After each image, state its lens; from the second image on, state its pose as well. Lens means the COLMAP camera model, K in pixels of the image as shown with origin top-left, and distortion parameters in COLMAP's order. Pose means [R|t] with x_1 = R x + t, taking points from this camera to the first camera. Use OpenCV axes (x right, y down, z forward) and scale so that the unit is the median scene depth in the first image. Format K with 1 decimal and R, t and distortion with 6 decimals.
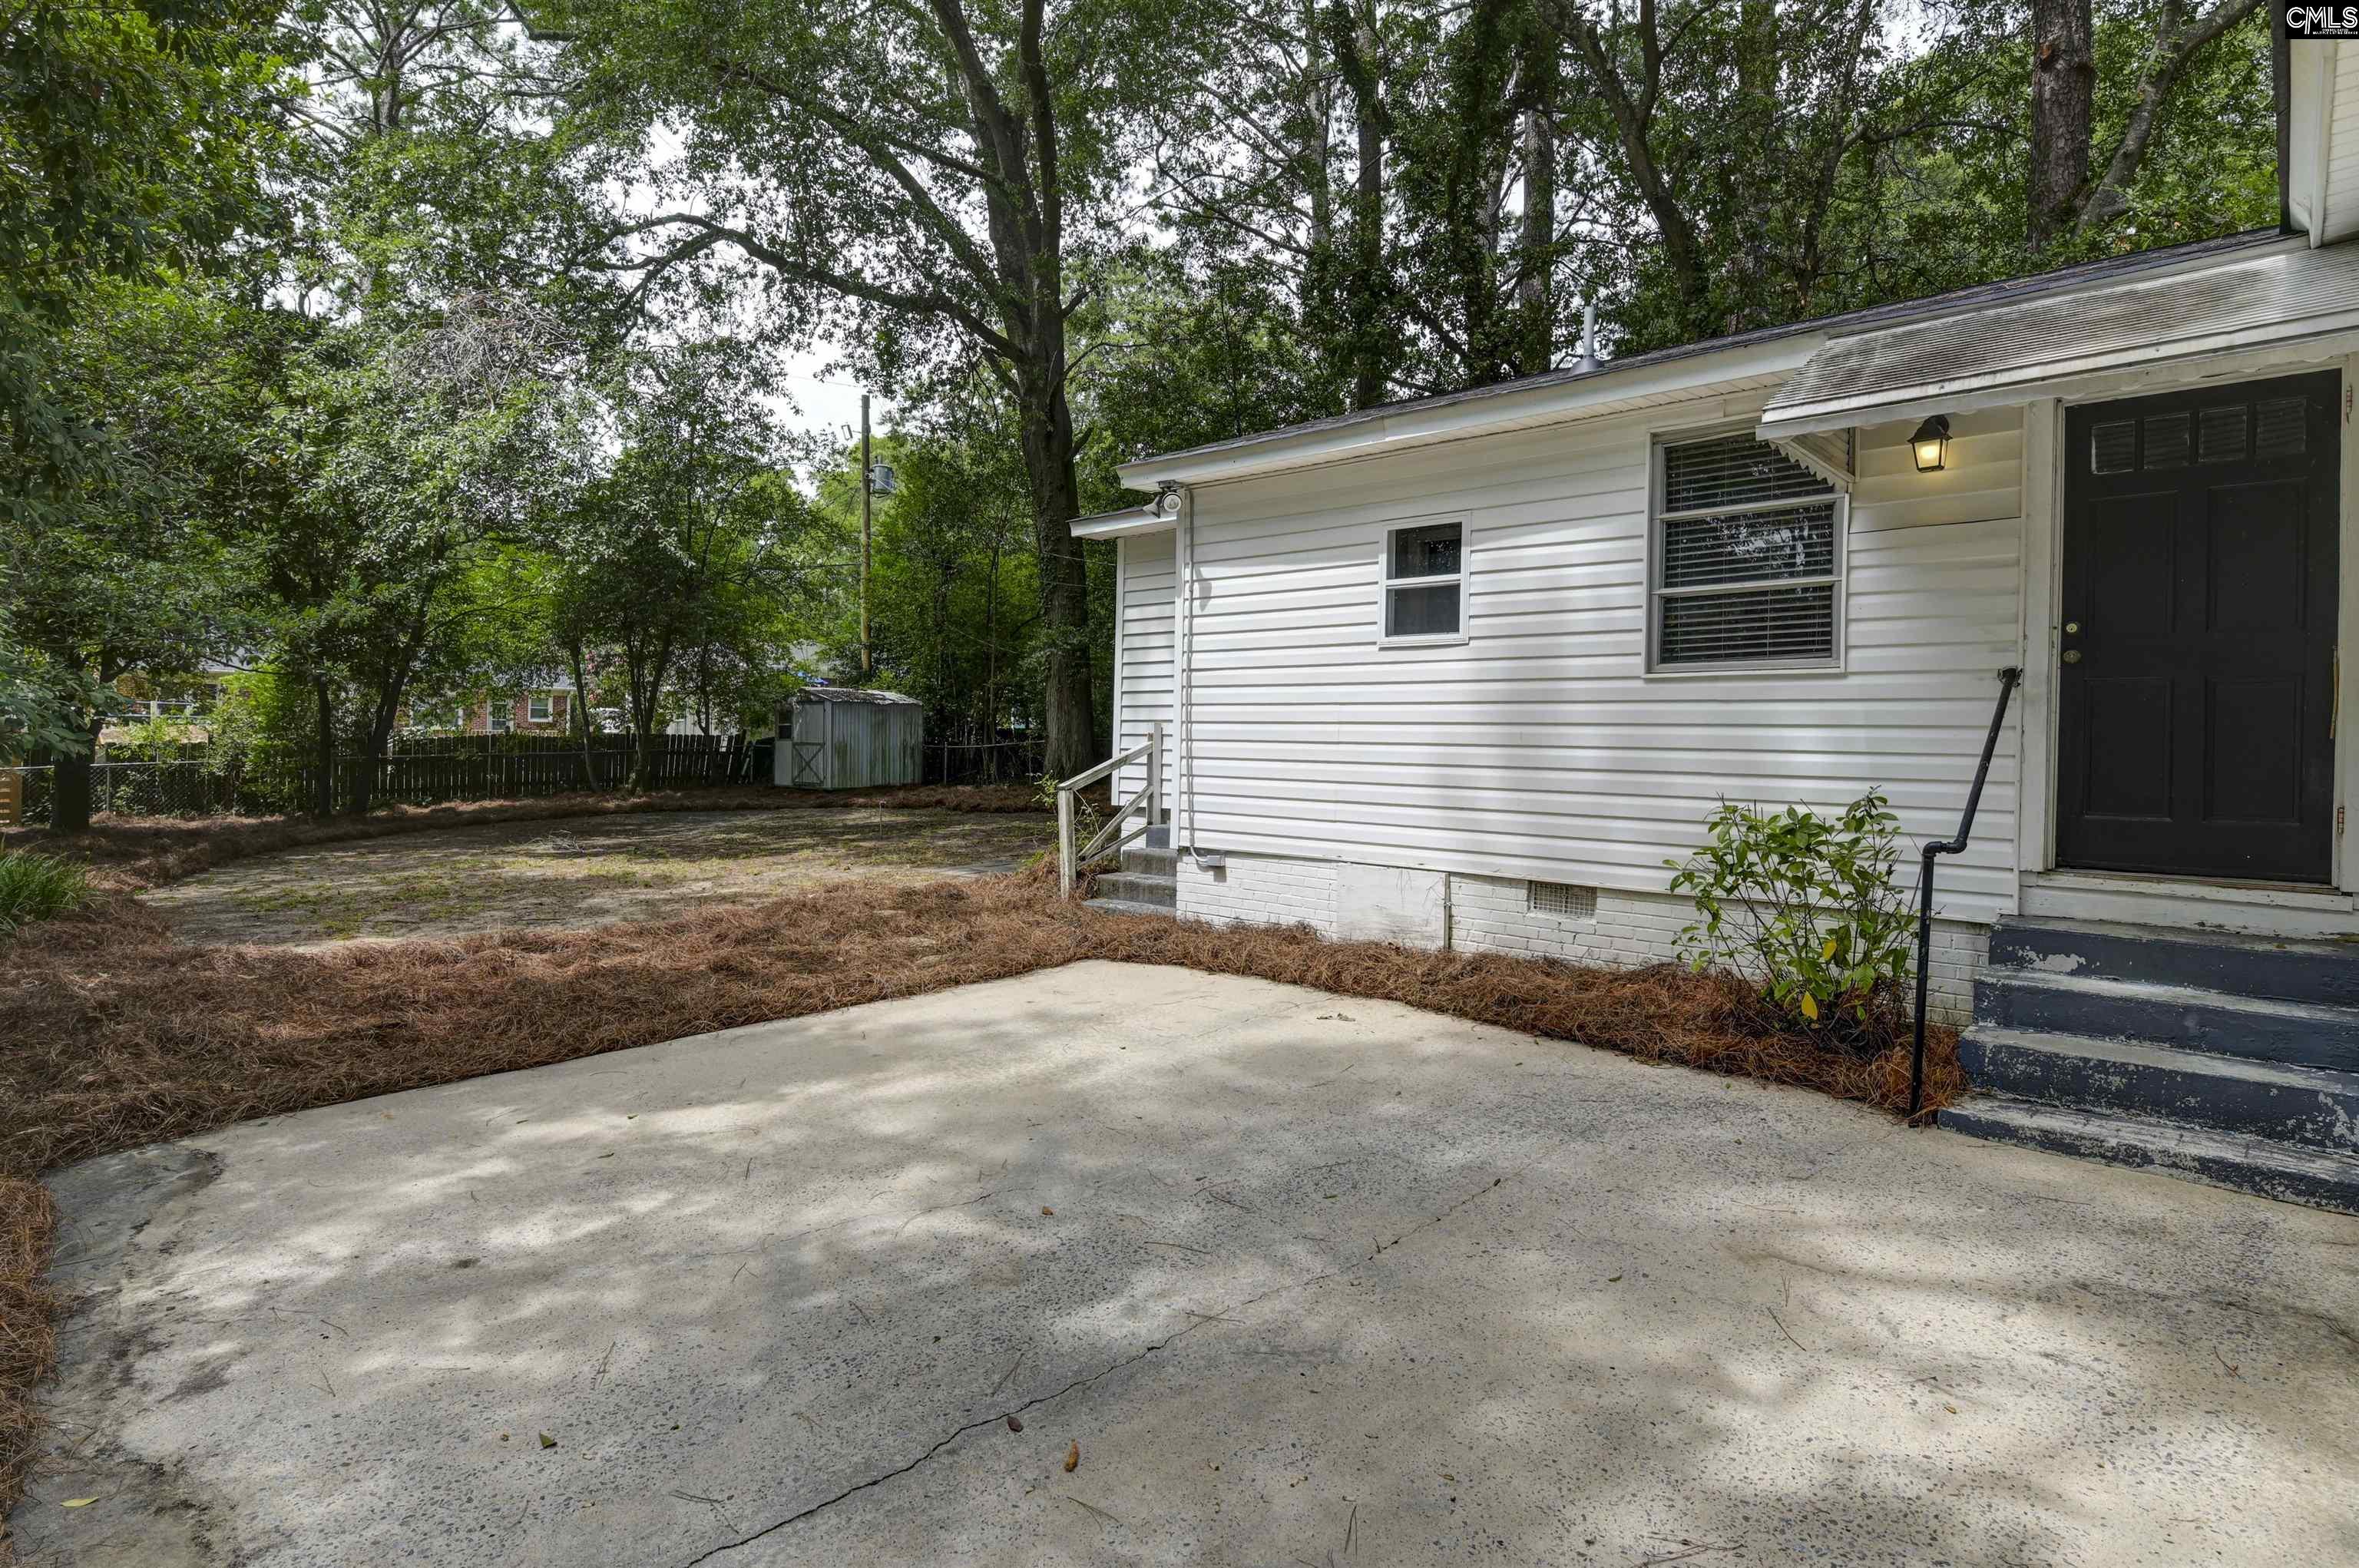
lens RADIAL K [[1213.2, 0, 1179.5], [0, 1213.2, 784.0], [0, 0, 1]] dist [0.001875, -0.010778]
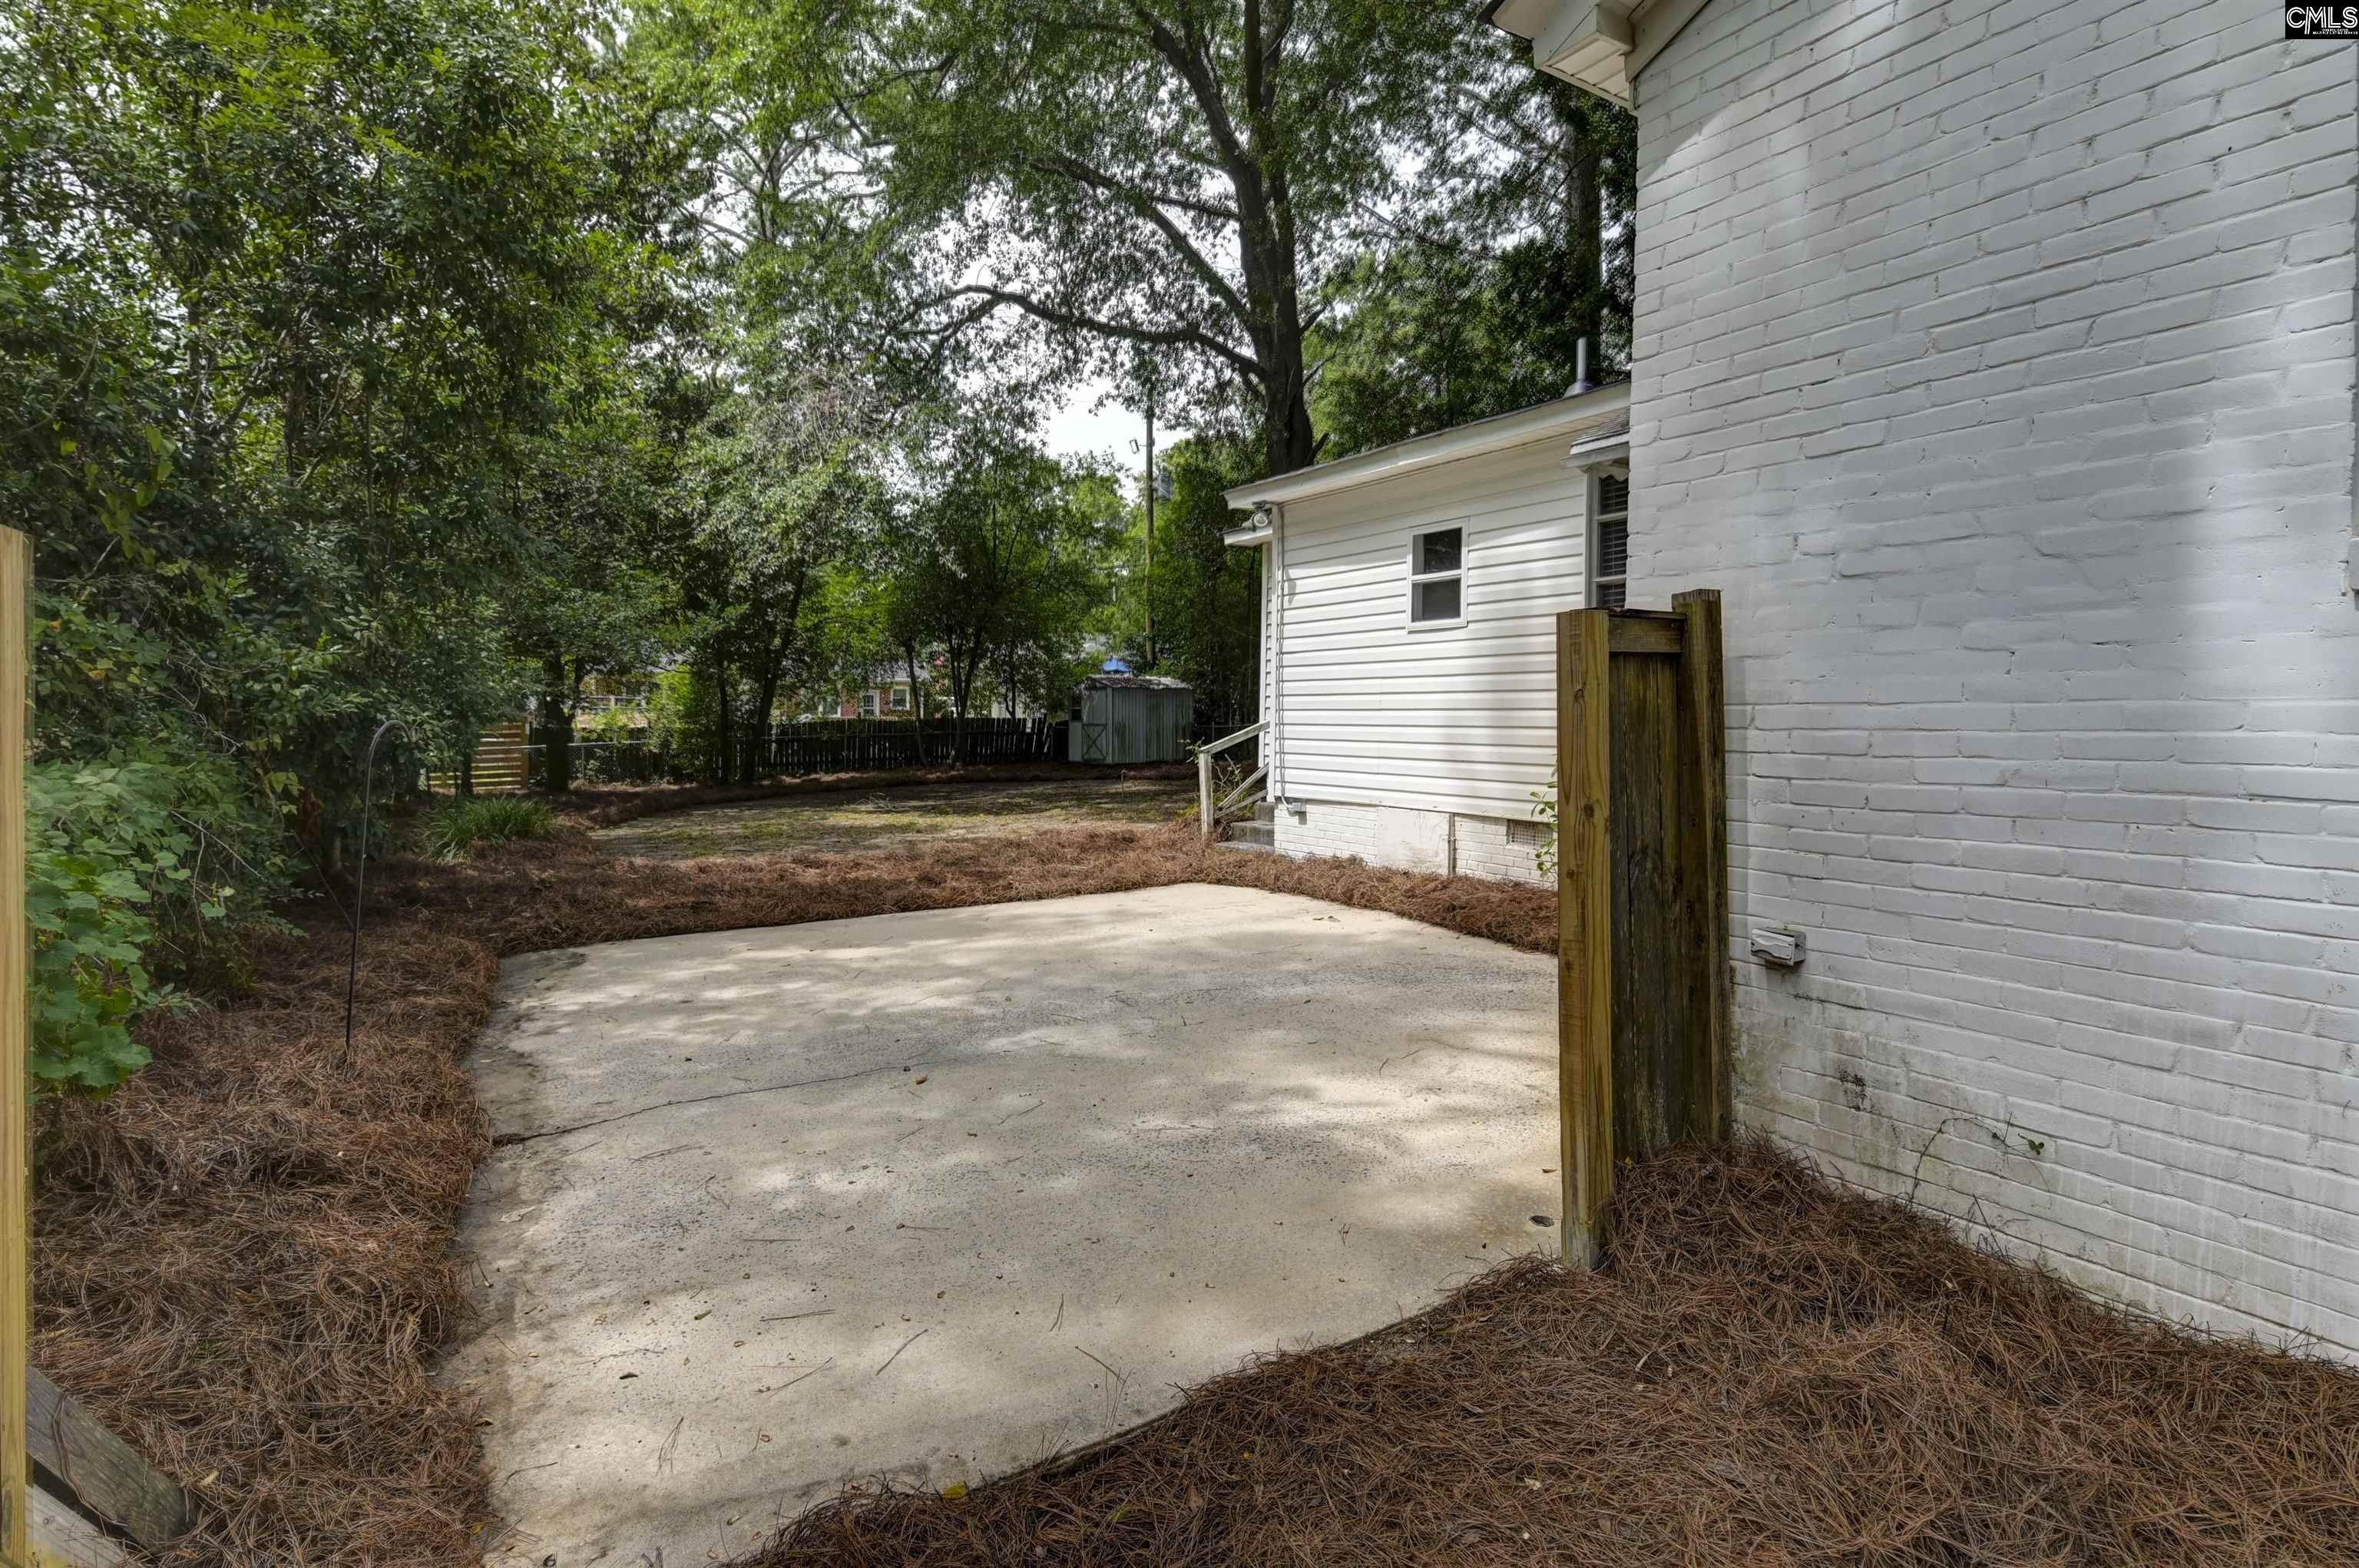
lens RADIAL K [[1183.4, 0, 1179.5], [0, 1183.4, 784.0], [0, 0, 1]] dist [-0.019598, -0.000106]
pose [[0.964033, 0.004469, -0.265747, 0.139122], [-0.000570, 0.999891, 0.014746, 0.013029], [0.265784, -0.014064, 0.963930, -0.114914]]
